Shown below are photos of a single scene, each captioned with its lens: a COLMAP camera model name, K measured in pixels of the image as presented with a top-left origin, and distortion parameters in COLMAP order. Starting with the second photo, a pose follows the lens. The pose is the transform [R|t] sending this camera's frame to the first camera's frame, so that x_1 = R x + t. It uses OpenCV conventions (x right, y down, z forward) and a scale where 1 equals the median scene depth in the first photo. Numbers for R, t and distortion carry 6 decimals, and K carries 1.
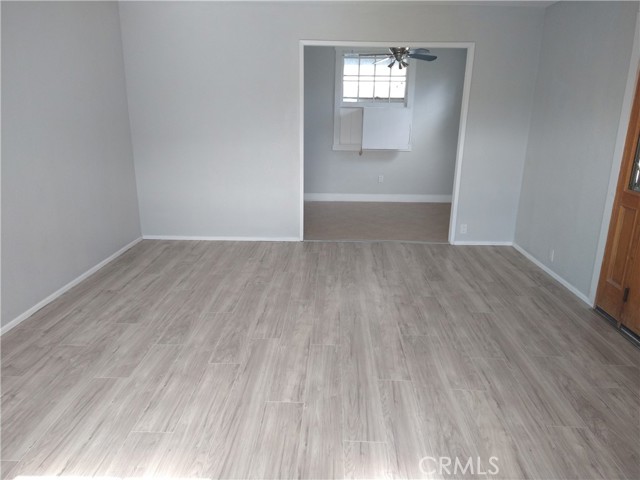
lens RADIAL K [[466.9, 0, 324.7], [0, 466.9, 239.3], [0, 0, 1]] dist [0.075307, -0.078948]
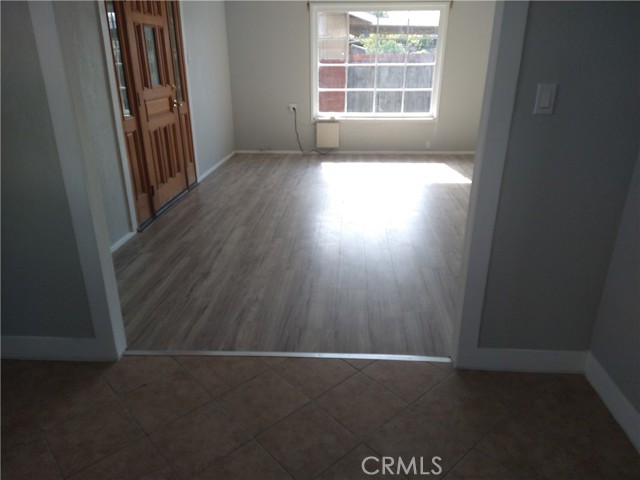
lens RADIAL K [[466.9, 0, 321.2], [0, 466.9, 239.4], [0, 0, 1]] dist [0.075307, -0.078948]
pose [[-0.998931, -0.032789, 0.032572, 0.103187], [-0.006390, 0.795964, 0.605310, -0.552553], [-0.045774, 0.604455, -0.795323, 2.005136]]
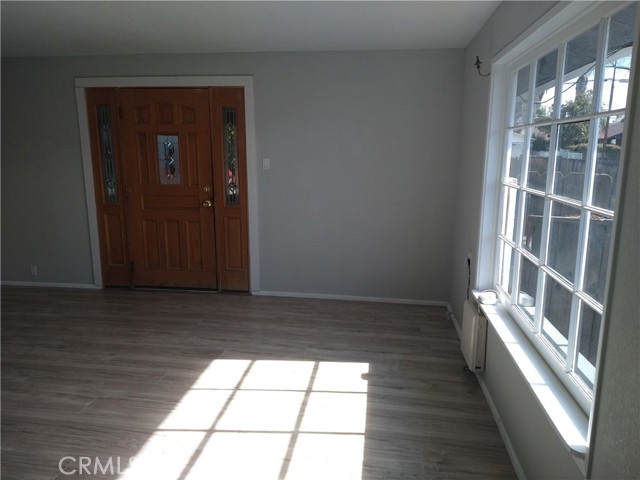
lens RADIAL K [[466.9, 0, 320.1], [0, 466.9, 240.4], [0, 0, 1]] dist [0.075307, -0.078948]
pose [[0.123924, -0.205331, 0.970815, -0.743021], [0.270843, 0.948206, 0.165977, -0.053659], [-0.954613, 0.242370, 0.173118, 0.109257]]
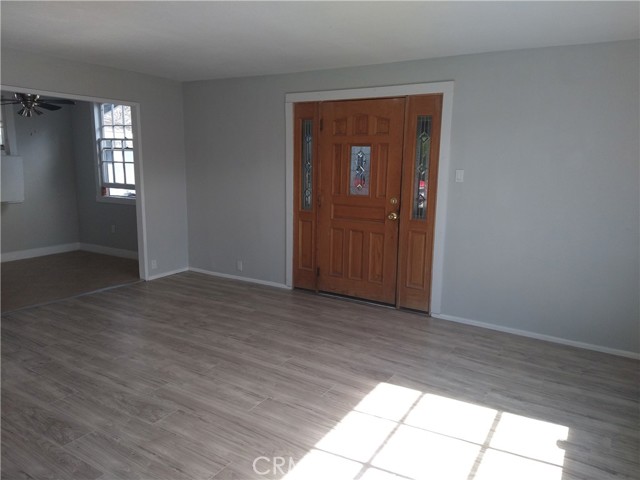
lens RADIAL K [[466.9, 0, 320.0], [0, 466.9, 239.0], [0, 0, 1]] dist [0.075307, -0.078948]
pose [[0.513499, -0.152295, 0.844467, -0.665280], [0.227398, 0.973090, 0.037217, -0.049893], [-0.827411, 0.172919, 0.534313, 0.109976]]
